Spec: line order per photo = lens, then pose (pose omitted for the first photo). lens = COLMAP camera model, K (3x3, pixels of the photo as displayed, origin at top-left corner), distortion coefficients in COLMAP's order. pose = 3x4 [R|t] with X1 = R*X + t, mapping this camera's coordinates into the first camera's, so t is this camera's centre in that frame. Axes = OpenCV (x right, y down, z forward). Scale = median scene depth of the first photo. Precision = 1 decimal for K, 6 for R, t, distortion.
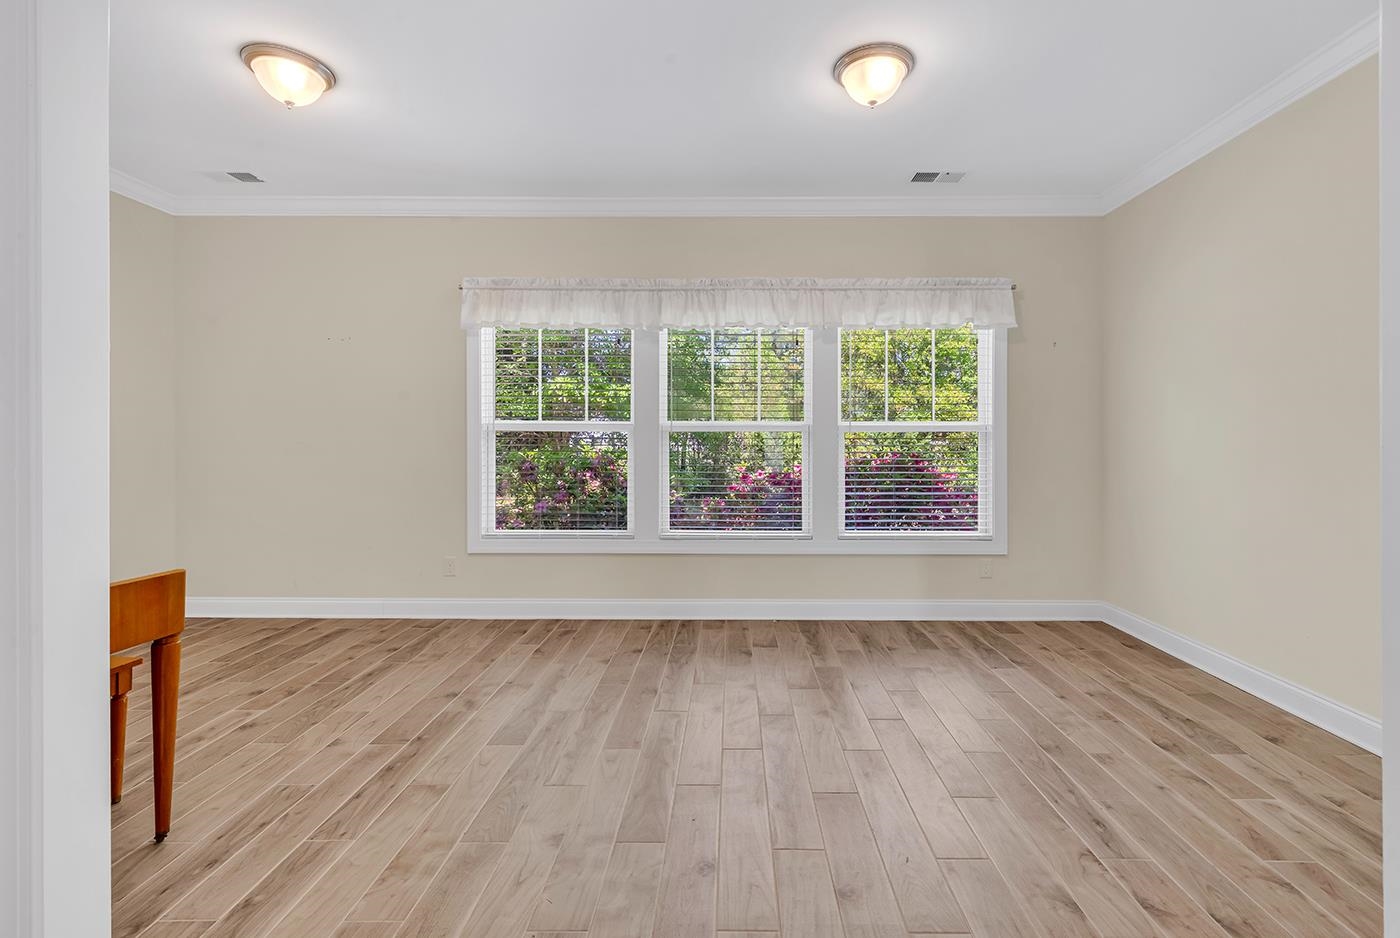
lens RADIAL K [[656.0, 0, 729.9], [0, 656.0, 388.4], [0, 0, 1]] dist [0.009668, -0.003015]
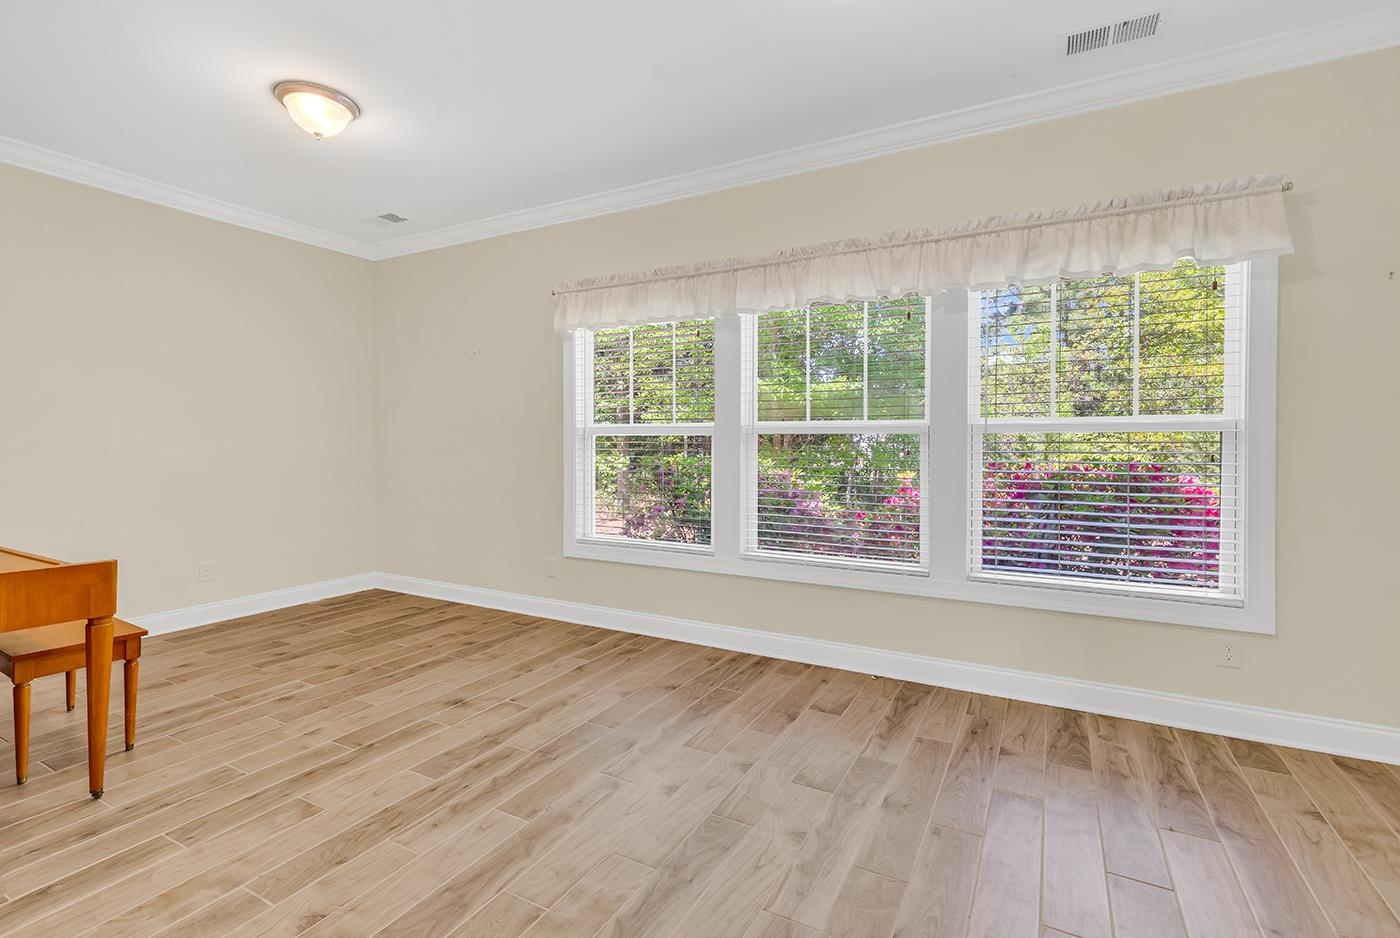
lens RADIAL K [[643.5, 0, 693.2], [0, 643.5, 412.6], [0, 0, 1]] dist [0.011962, -0.002671]
pose [[0.878506, -0.024563, -0.477099, 0.241977], [0.034730, 0.999319, 0.012501, 0.024239], [0.476467, -0.027552, 0.878760, 0.230001]]
